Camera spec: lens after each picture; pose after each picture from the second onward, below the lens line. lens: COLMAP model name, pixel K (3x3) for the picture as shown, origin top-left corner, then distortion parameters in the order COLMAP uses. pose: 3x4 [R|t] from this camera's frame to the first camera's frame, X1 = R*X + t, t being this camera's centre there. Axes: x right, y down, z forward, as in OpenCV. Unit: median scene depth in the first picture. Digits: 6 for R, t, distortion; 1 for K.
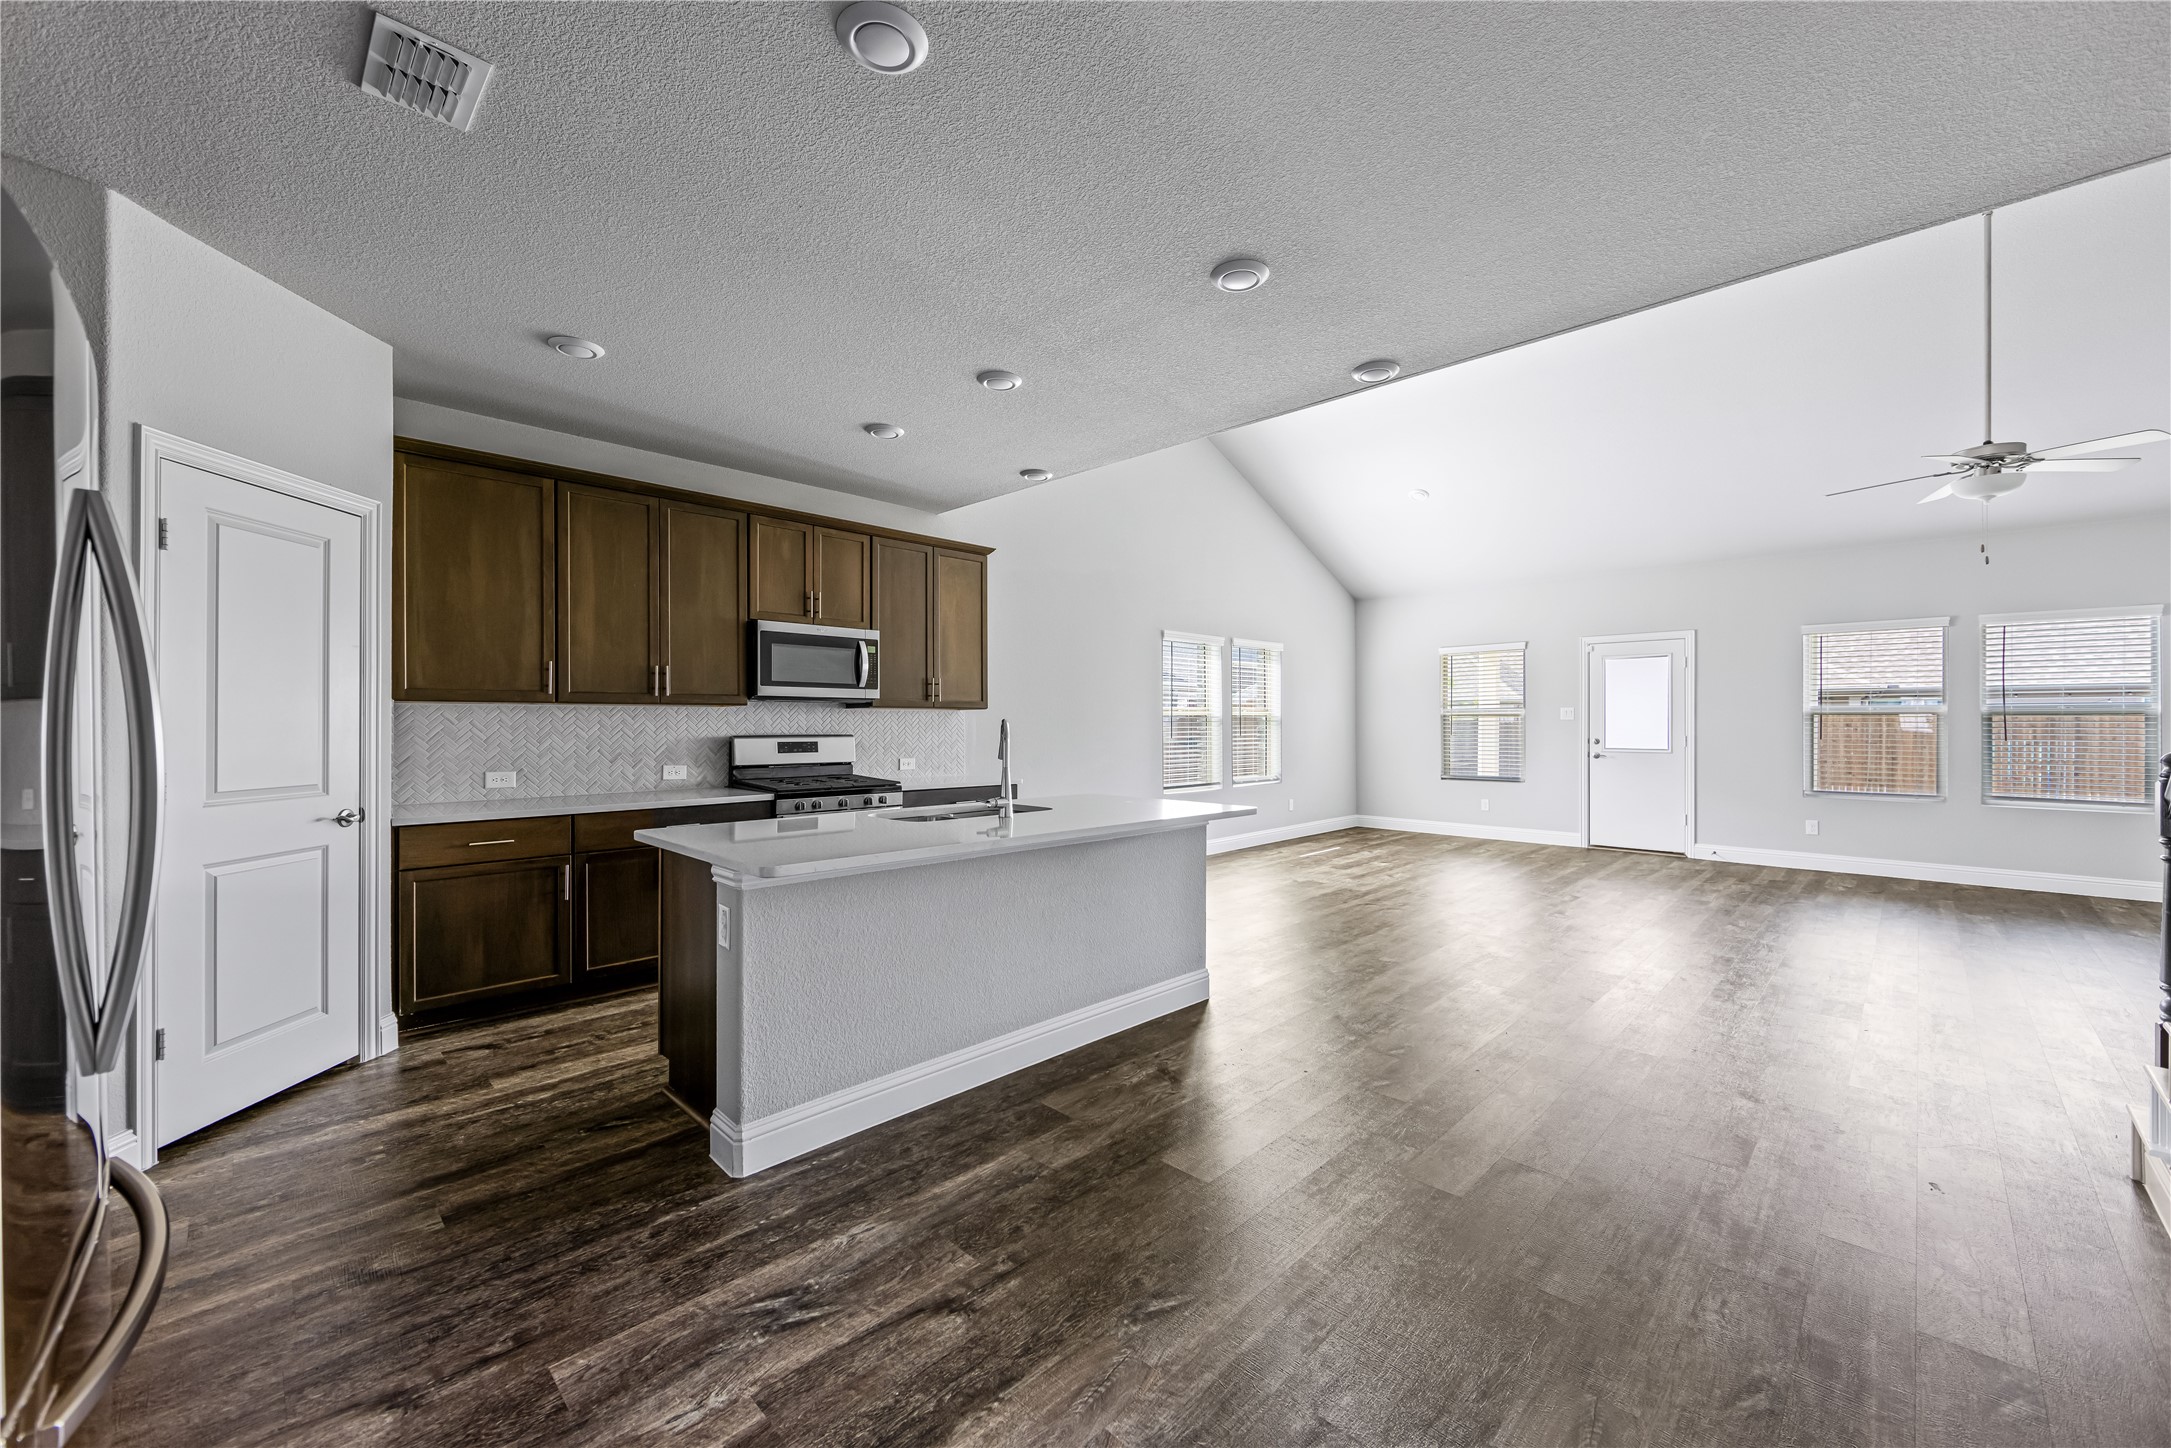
lens RADIAL K [[855.4, 0, 1076.7], [0, 855.4, 722.3], [0, 0, 1]] dist [-0.002266, -0.000504]
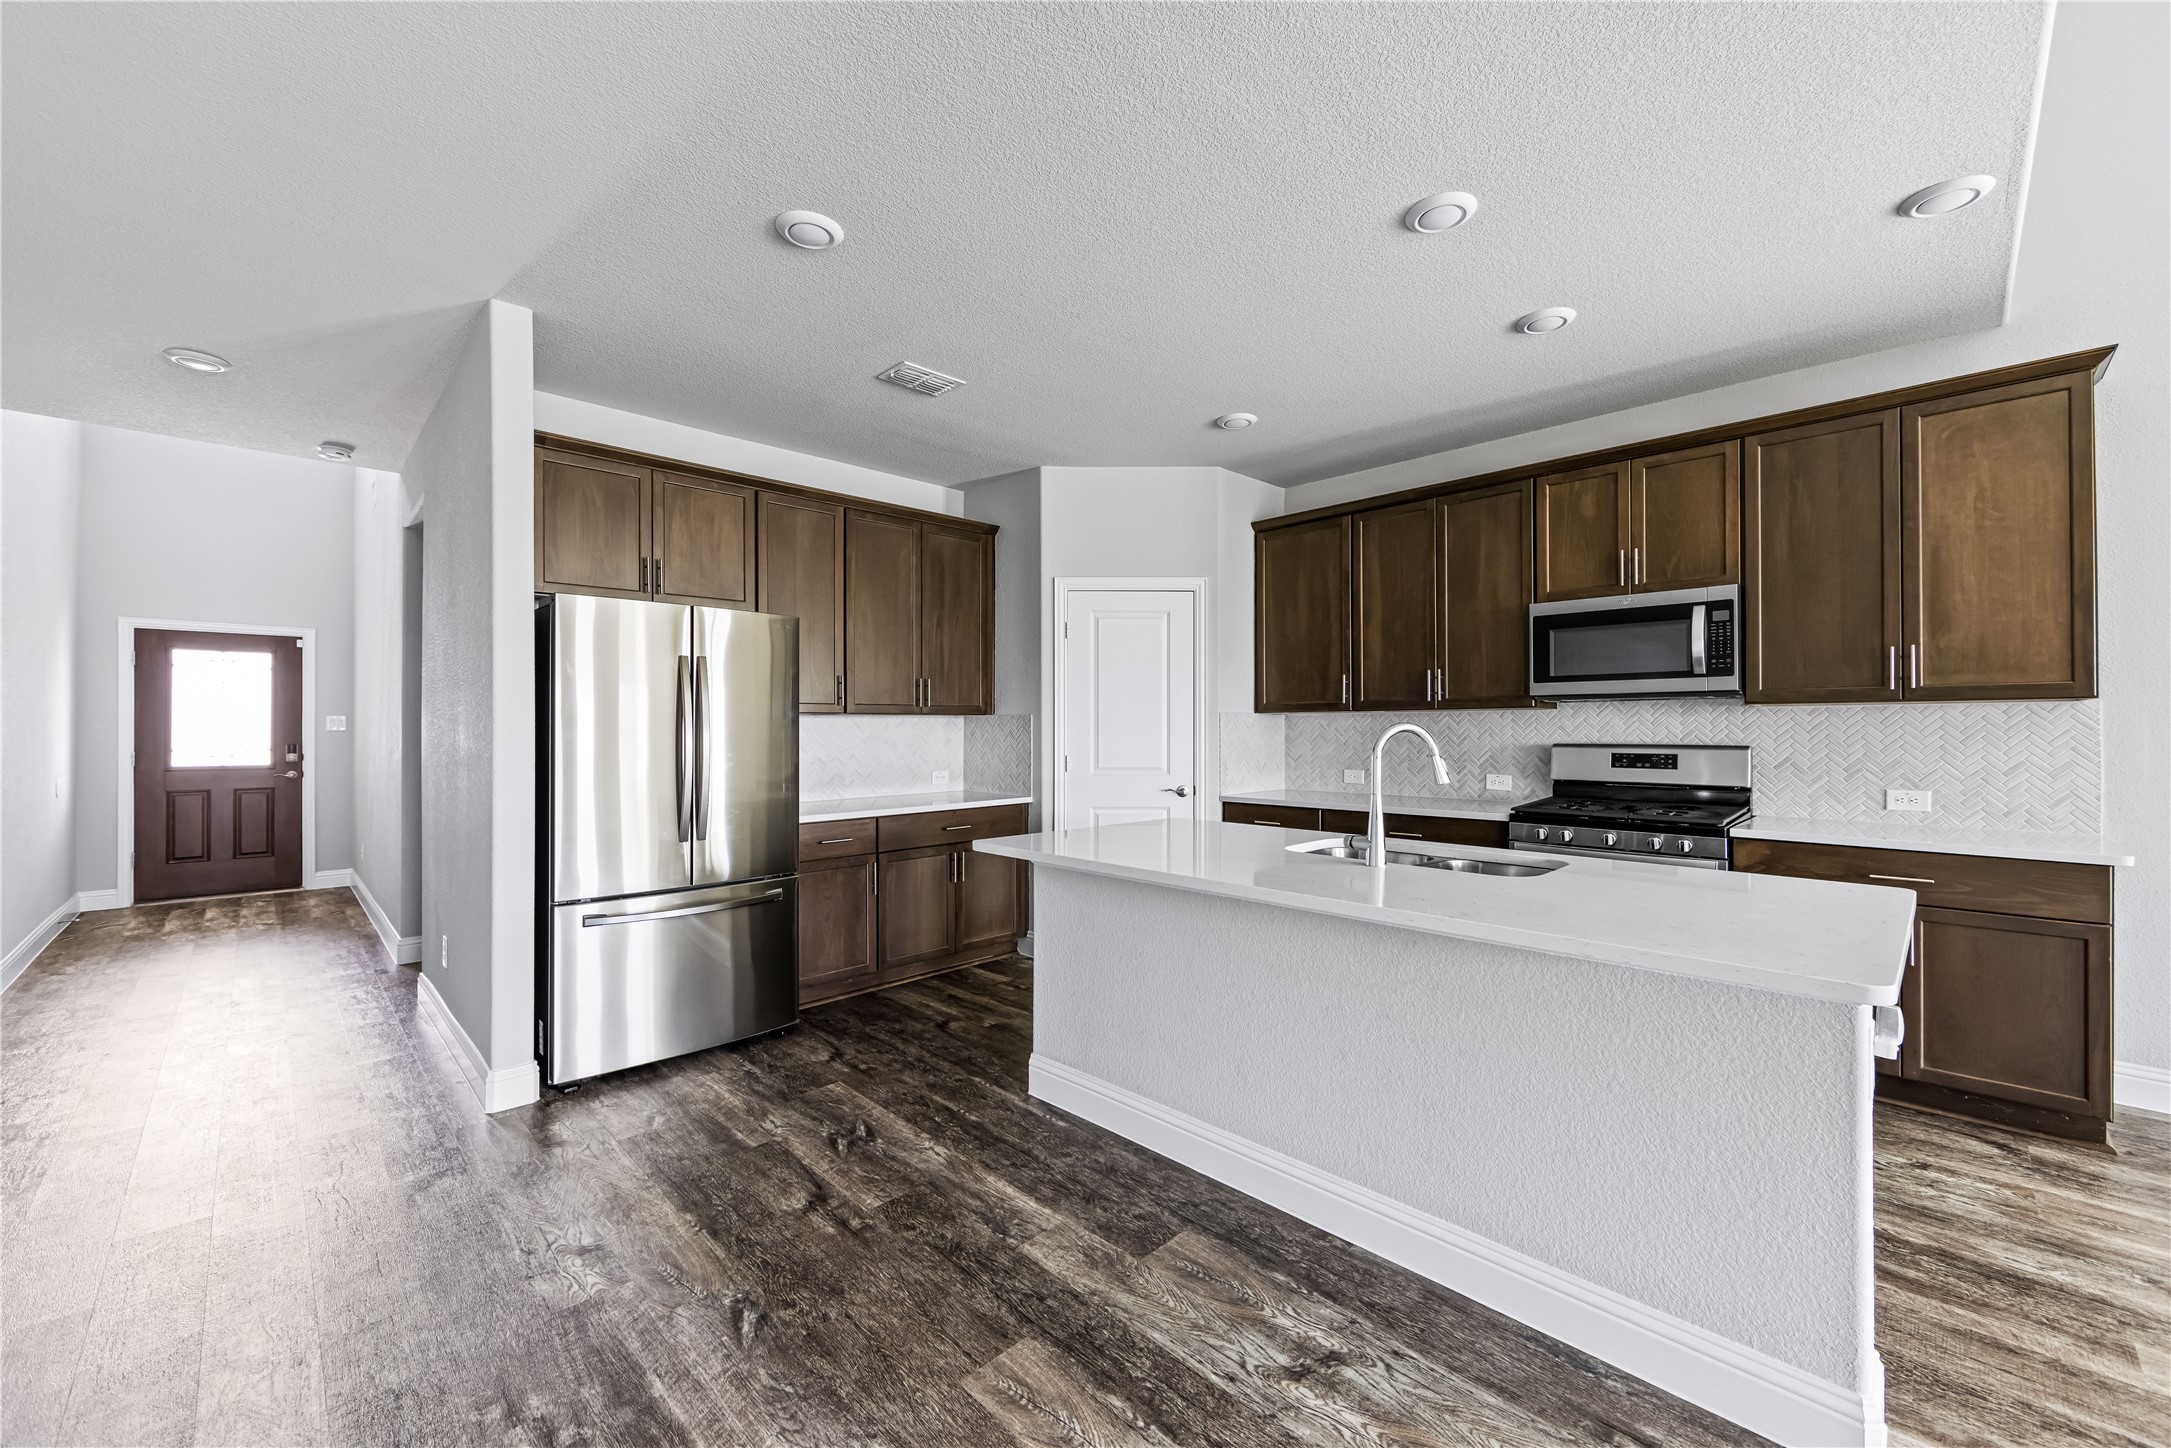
lens RADIAL K [[855.4, 0, 1122.9], [0, 855.4, 735.0], [0, 0, 1]] dist [-0.002266, -0.000504]
pose [[0.002512, 0.011164, -0.999935, 0.711703], [0.003998, 0.999930, 0.011174, -0.005932], [0.999989, -0.004026, 0.002467, 0.941100]]
